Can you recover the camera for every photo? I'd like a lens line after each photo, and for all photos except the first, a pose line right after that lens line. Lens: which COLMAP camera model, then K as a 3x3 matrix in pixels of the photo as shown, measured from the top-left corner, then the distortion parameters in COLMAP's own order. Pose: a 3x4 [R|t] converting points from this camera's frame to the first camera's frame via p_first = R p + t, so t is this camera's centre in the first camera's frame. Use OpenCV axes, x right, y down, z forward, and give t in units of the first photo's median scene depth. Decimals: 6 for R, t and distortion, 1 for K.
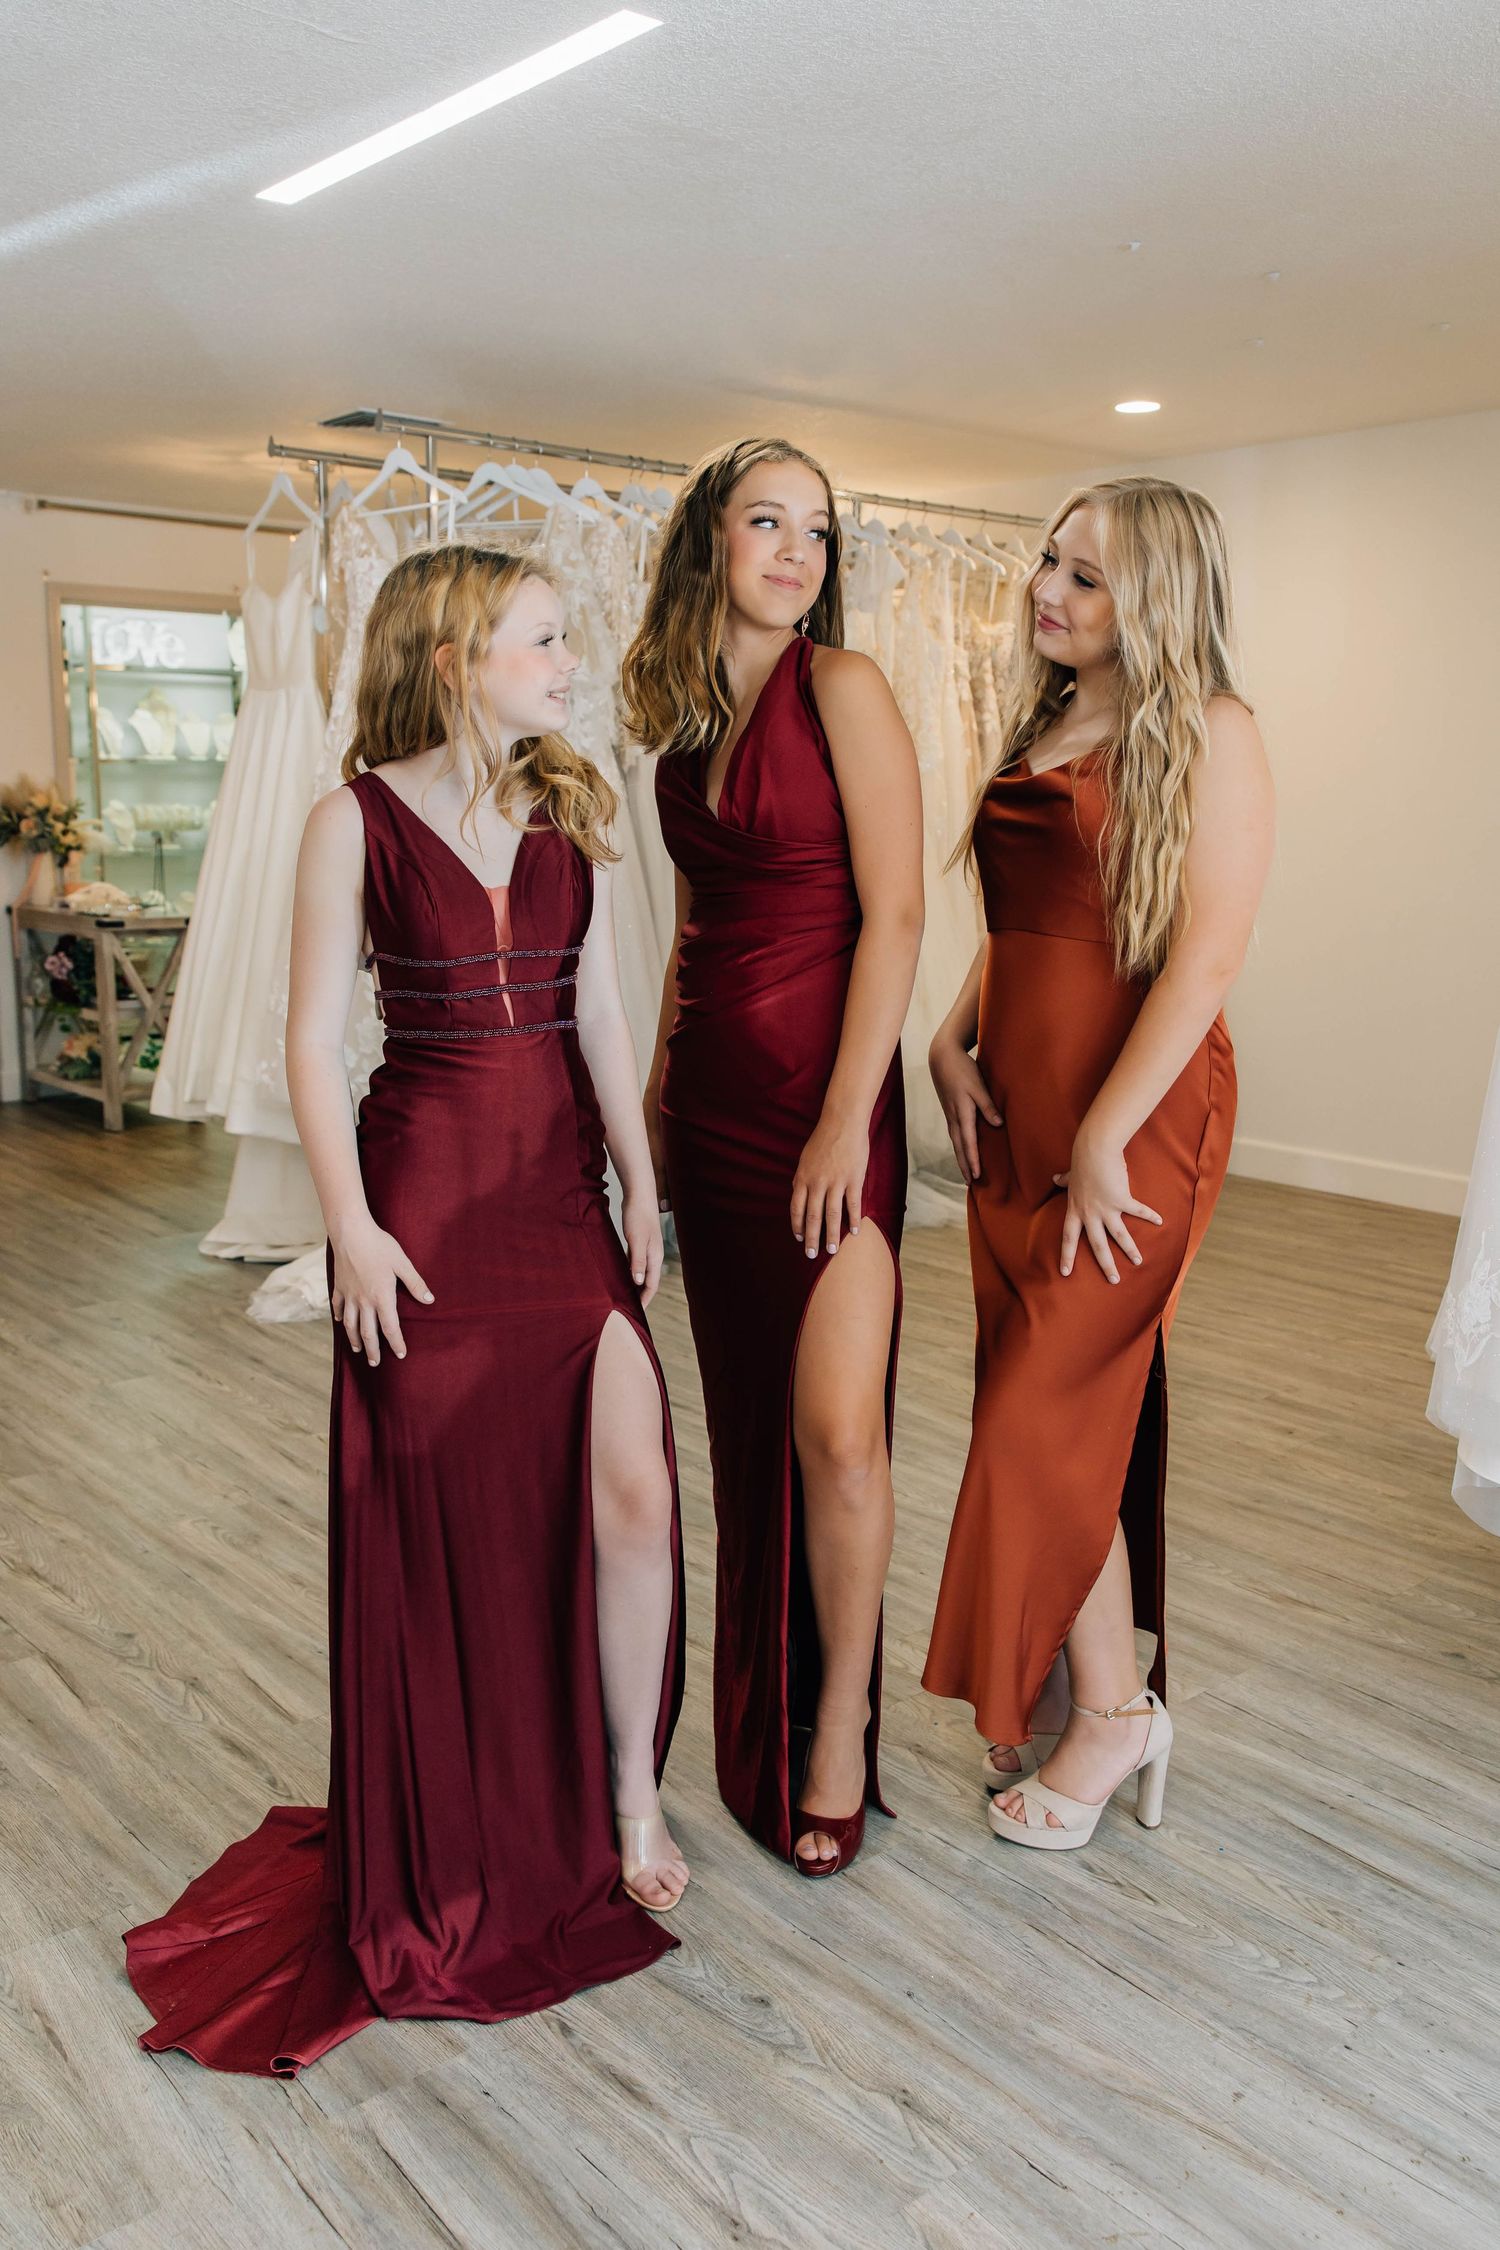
lens RADIAL K [[1888.8, 0, 761.2], [0, 1888.8, 1120.2], [0, 0, 1]] dist [0.017564, -0.019223]
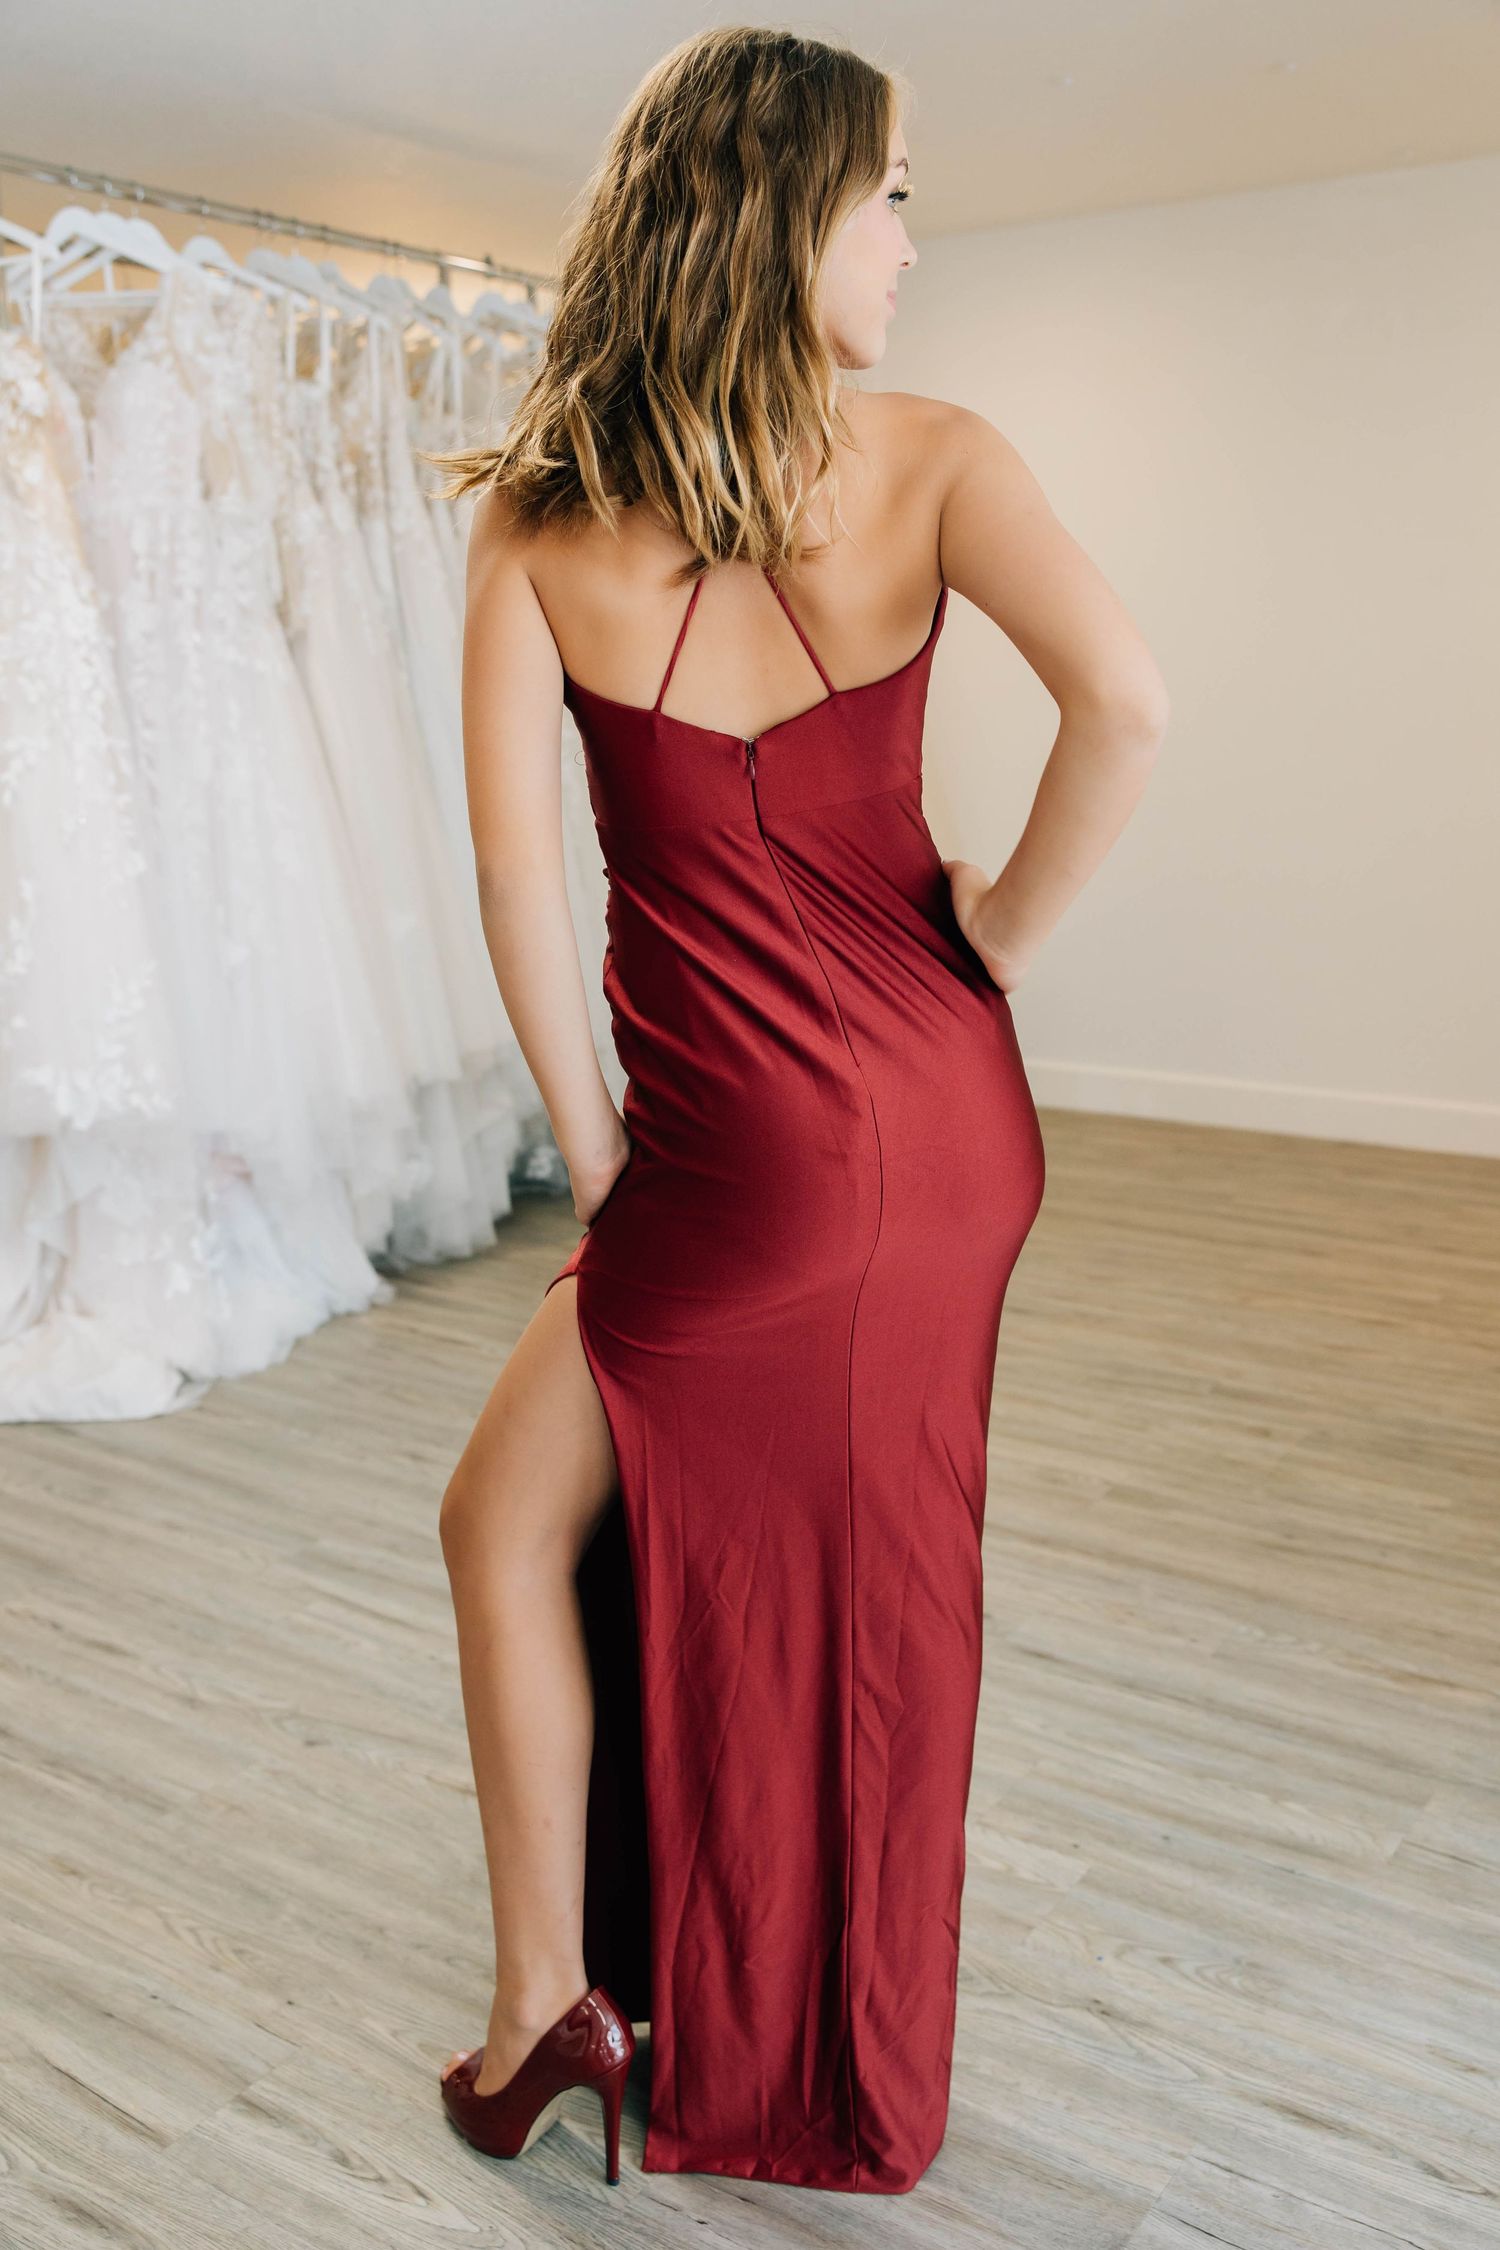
lens RADIAL K [[2042.6, 0, 769.9], [0, 2042.6, 1120.9], [0, 0, 1]] dist [-0.000005, 0.002614]
pose [[0.964634, -0.081257, 0.250758, -0.183199], [0.069828, 0.996088, 0.054160, -0.042493], [-0.254178, -0.034734, 0.966534, 0.282565]]
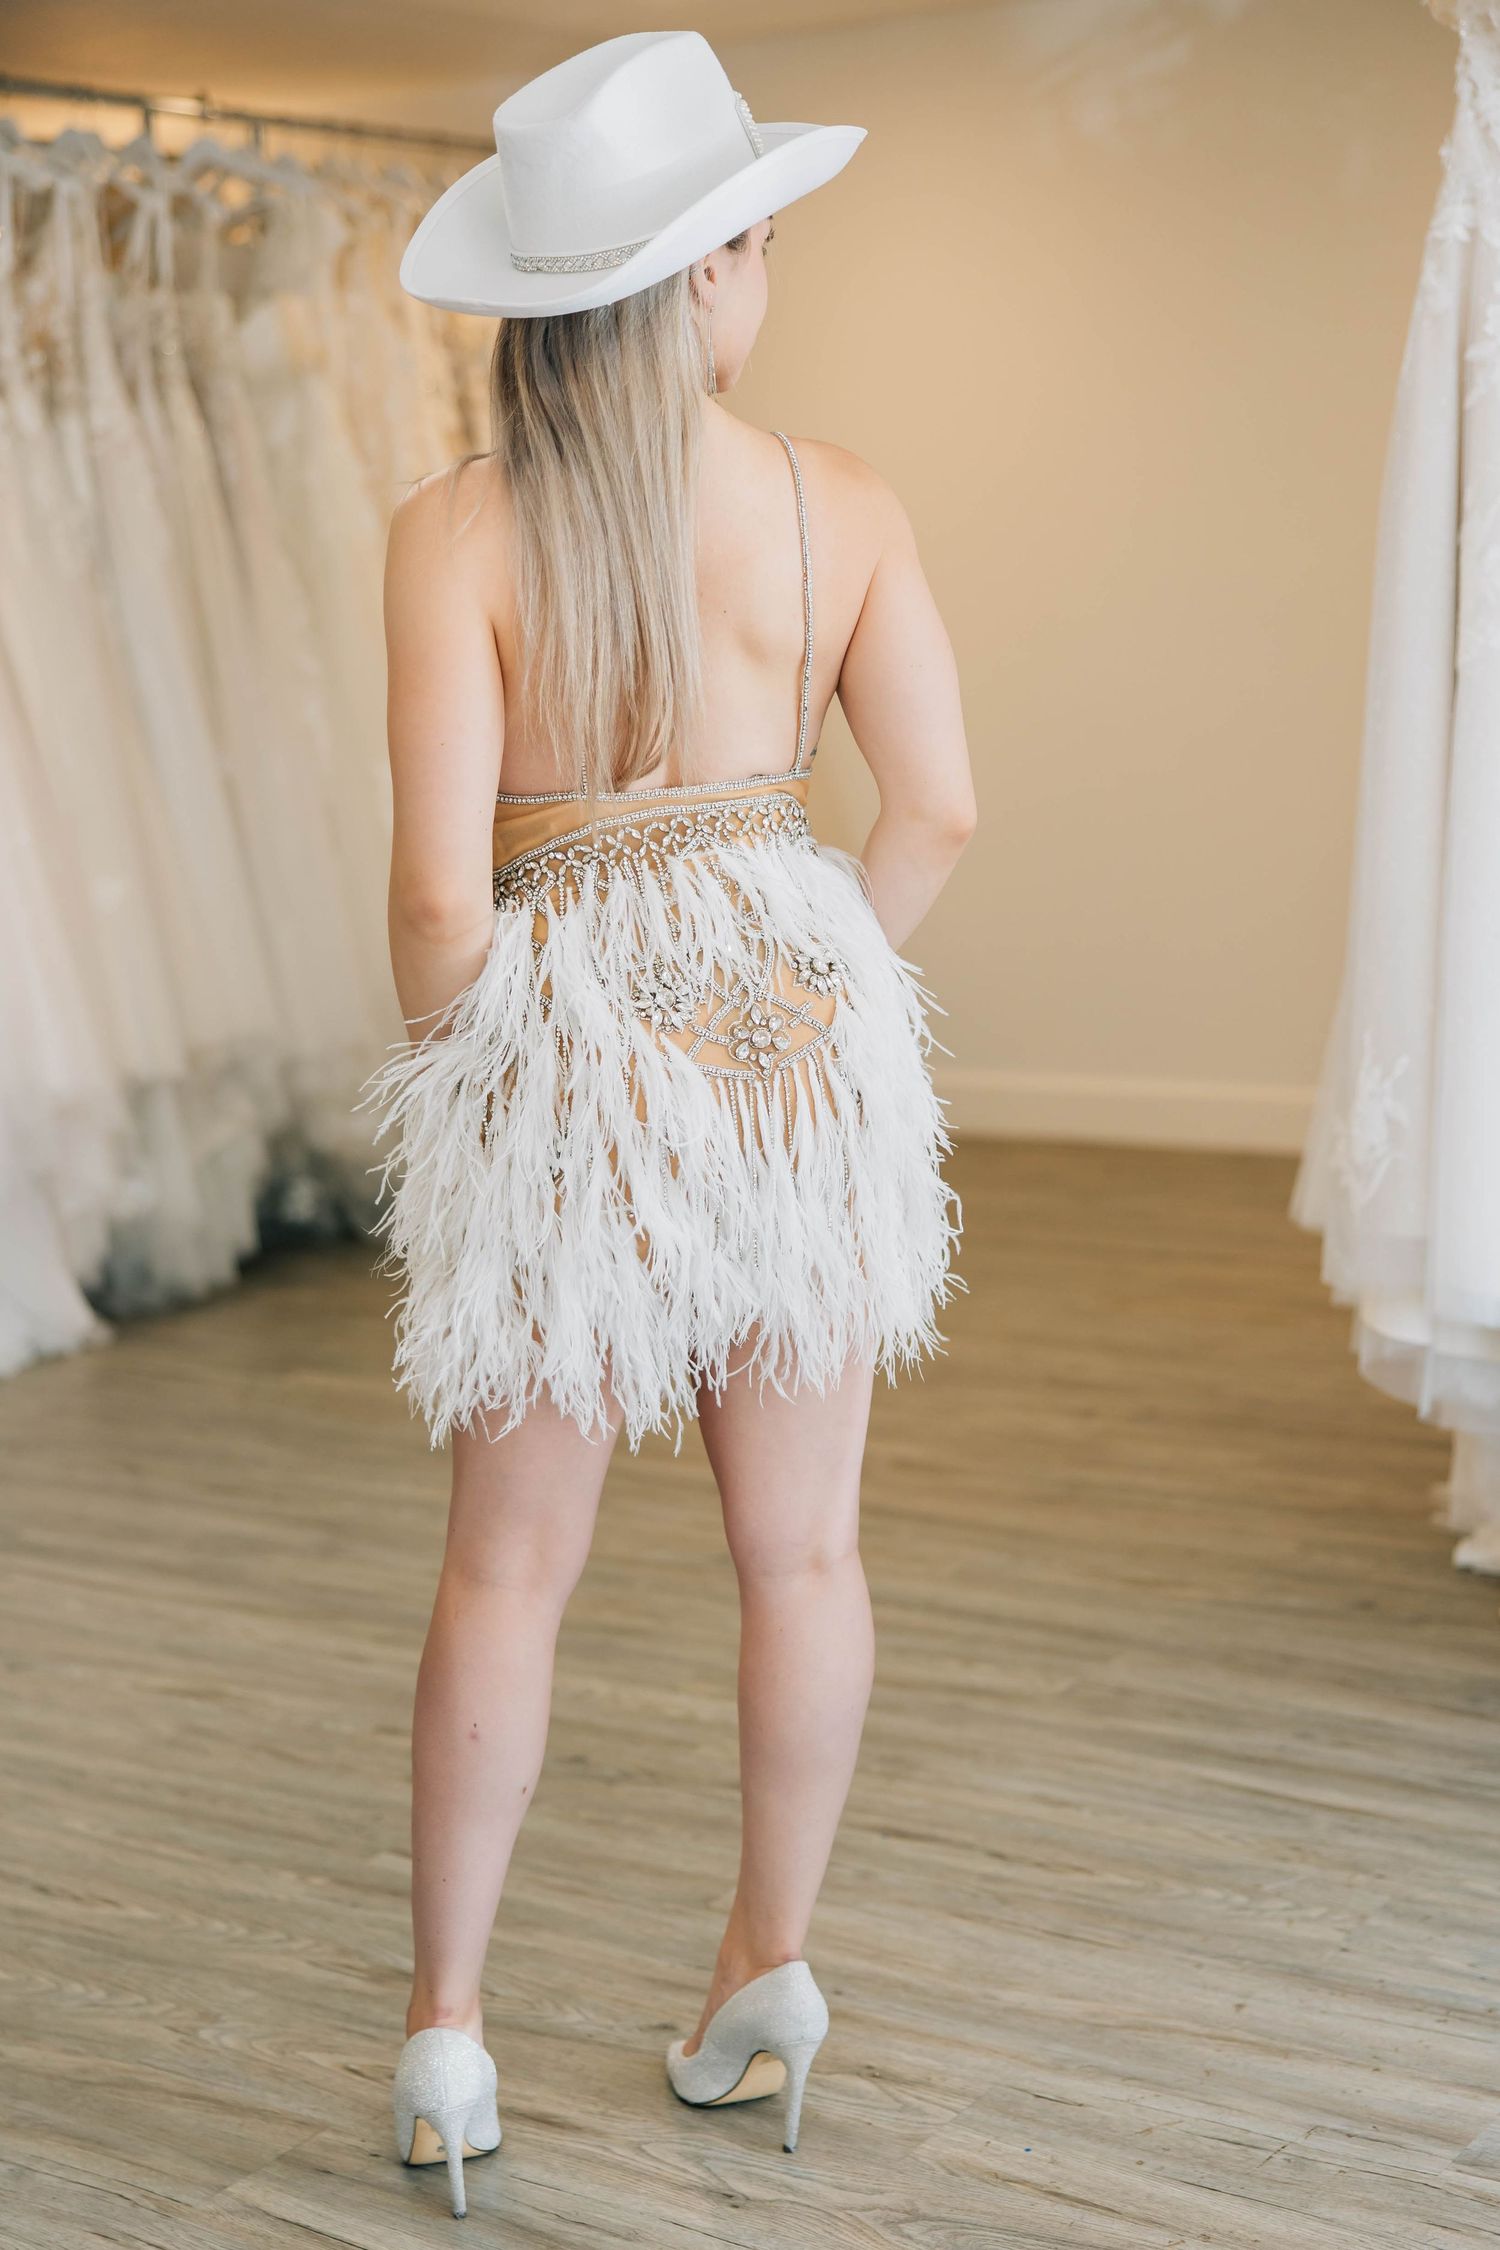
lens RADIAL K [[3393.6, 0, 815.7], [0, 3393.6, 1206.8], [0, 0, 1]] dist [0.010339, 0.000000]
pose [[0.959819, -0.100804, 0.261891, -0.206141], [0.100097, 0.994848, 0.016077, 0.073759], [-0.262162, 0.010783, 0.964964, -0.304051]]
